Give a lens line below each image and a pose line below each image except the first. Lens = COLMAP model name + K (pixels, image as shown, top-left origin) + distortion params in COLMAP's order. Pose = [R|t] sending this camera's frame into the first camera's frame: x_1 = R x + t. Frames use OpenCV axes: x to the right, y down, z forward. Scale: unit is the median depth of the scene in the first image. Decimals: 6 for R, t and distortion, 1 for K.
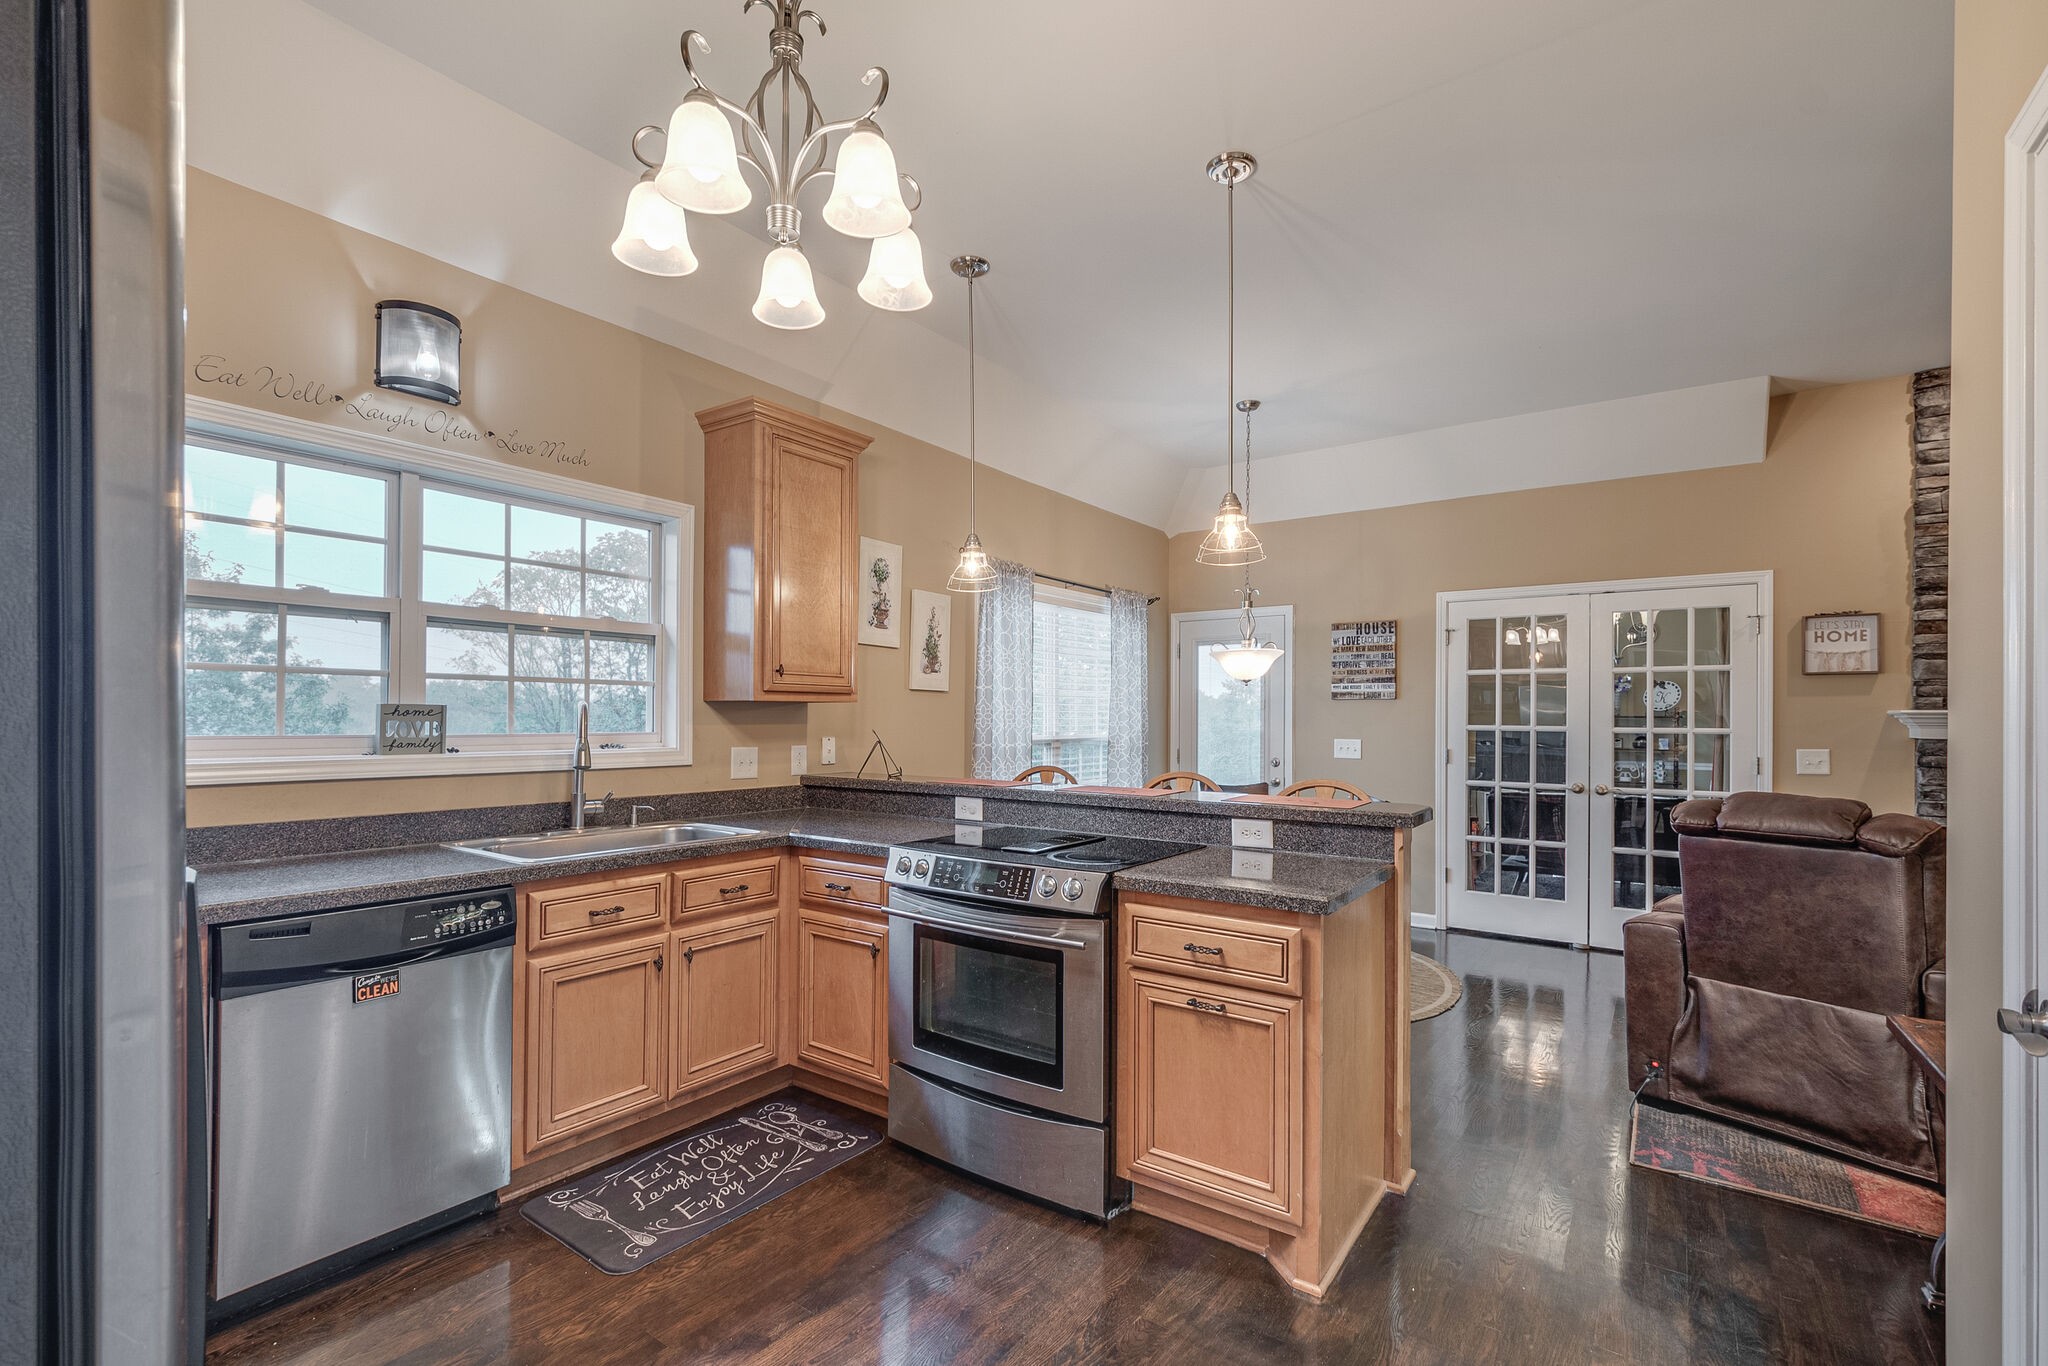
lens RADIAL K [[915.1, 0, 1055.5], [0, 915.1, 711.9], [0, 0, 1]] dist [-0.004552, 0.001164]
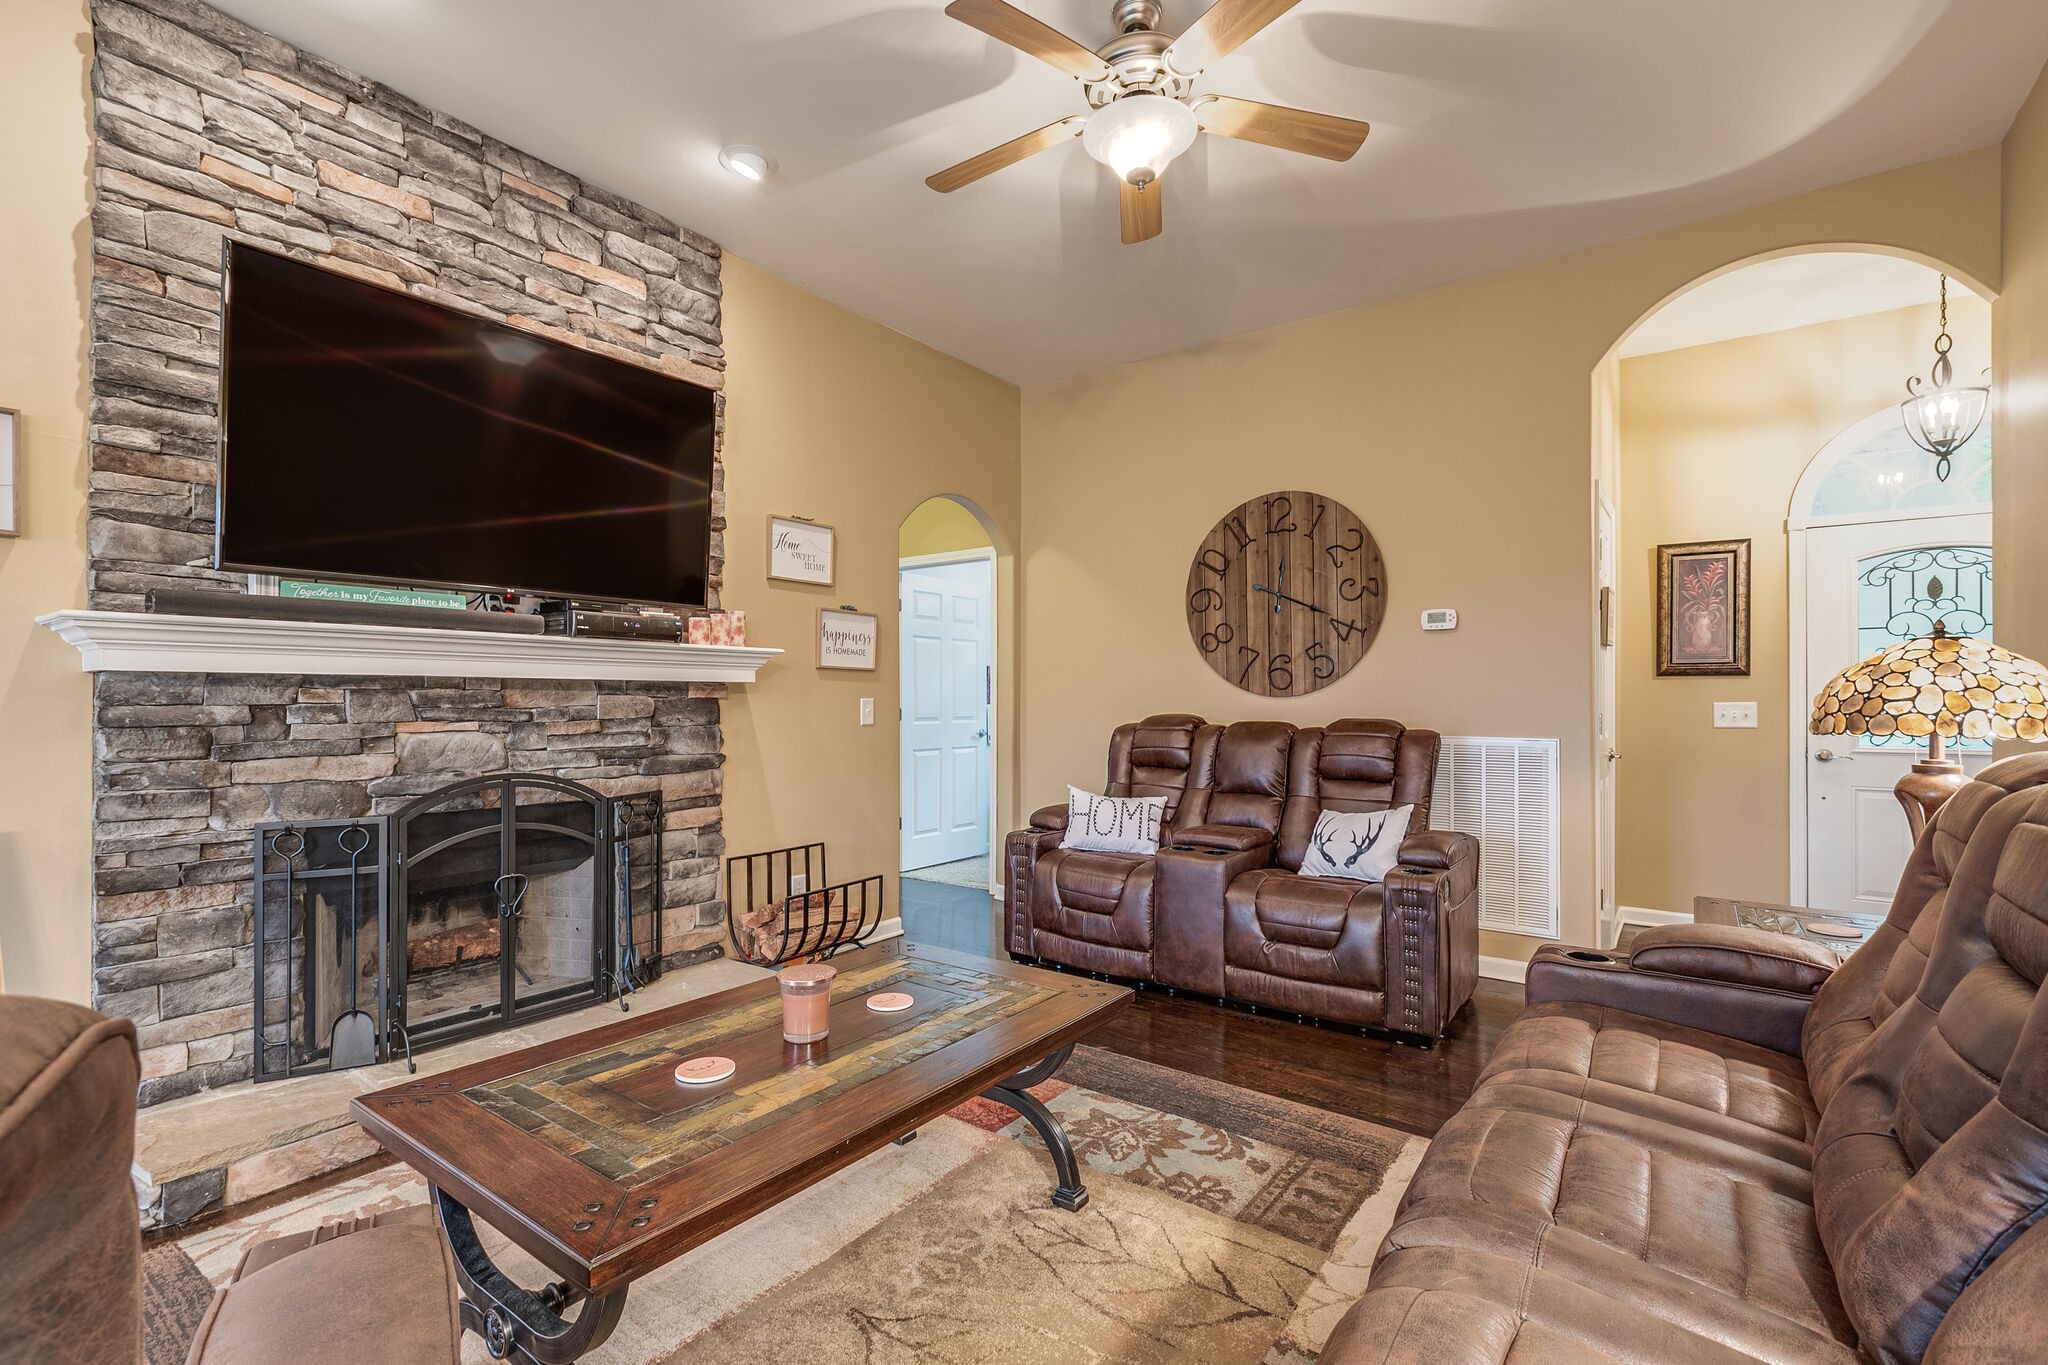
lens RADIAL K [[915.1, 0, 995.8], [0, 915.1, 698.9], [0, 0, 1]] dist [-0.004552, 0.001164]
pose [[0.048680, -0.006709, 0.998792, 0.456058], [-0.008422, 0.999939, 0.007127, 0.035822], [-0.998779, -0.008759, 0.048621, 0.469329]]
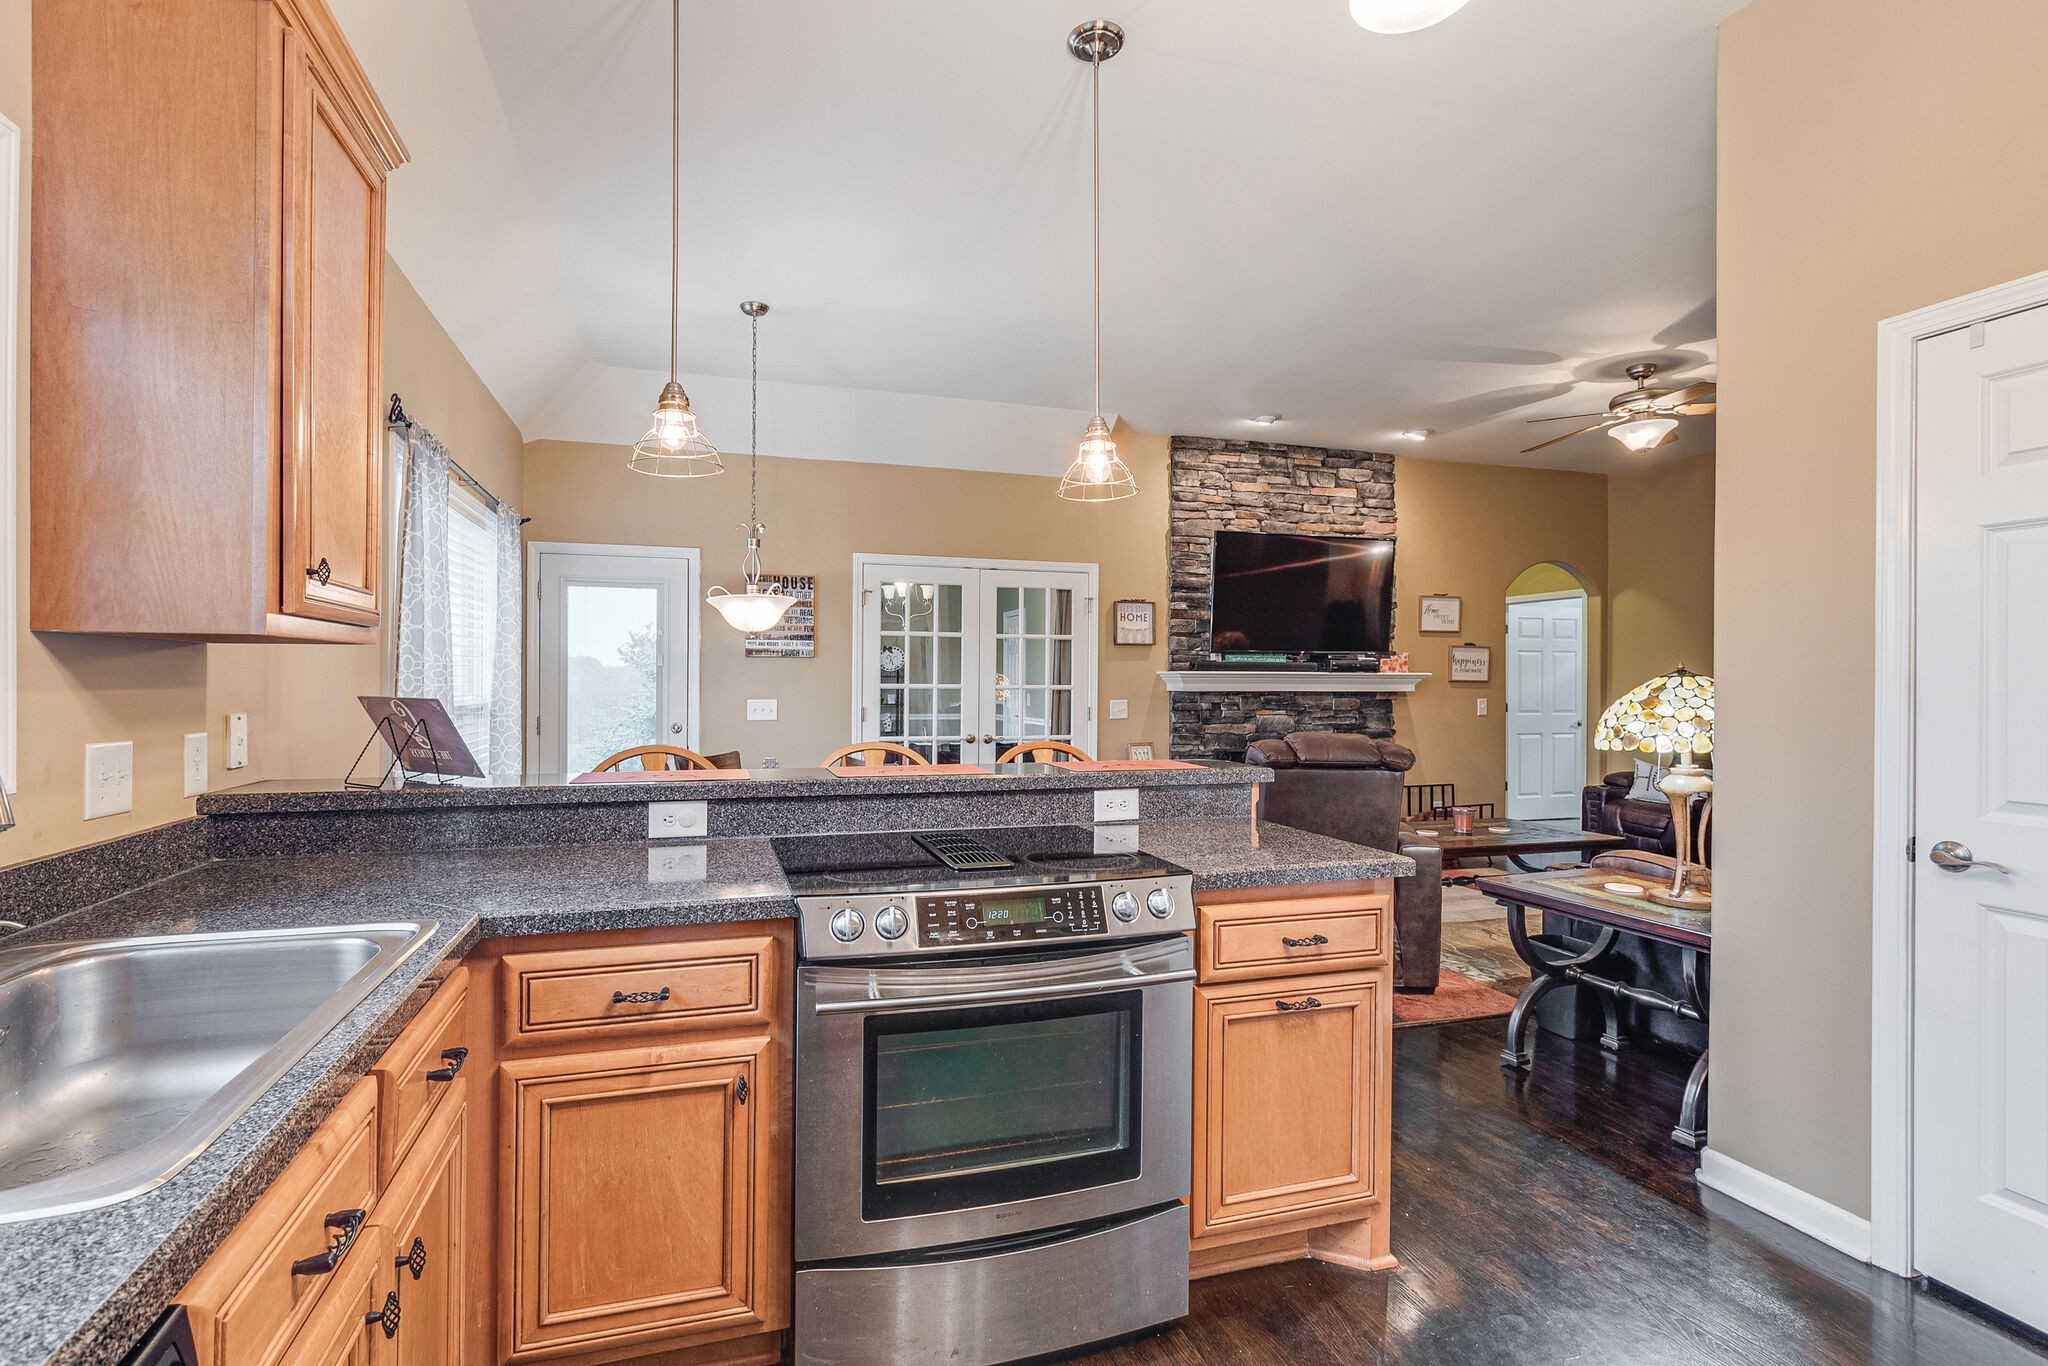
lens RADIAL K [[889.0, 0, 998.3], [0, 889.0, 687.3], [0, 0, 1]] dist [0.011166, -0.000660]
pose [[0.632813, -0.008877, 0.774254, -0.315607], [-0.004360, 0.999878, 0.015027, 0.003290], [-0.774293, -0.012885, 0.632696, 0.323576]]
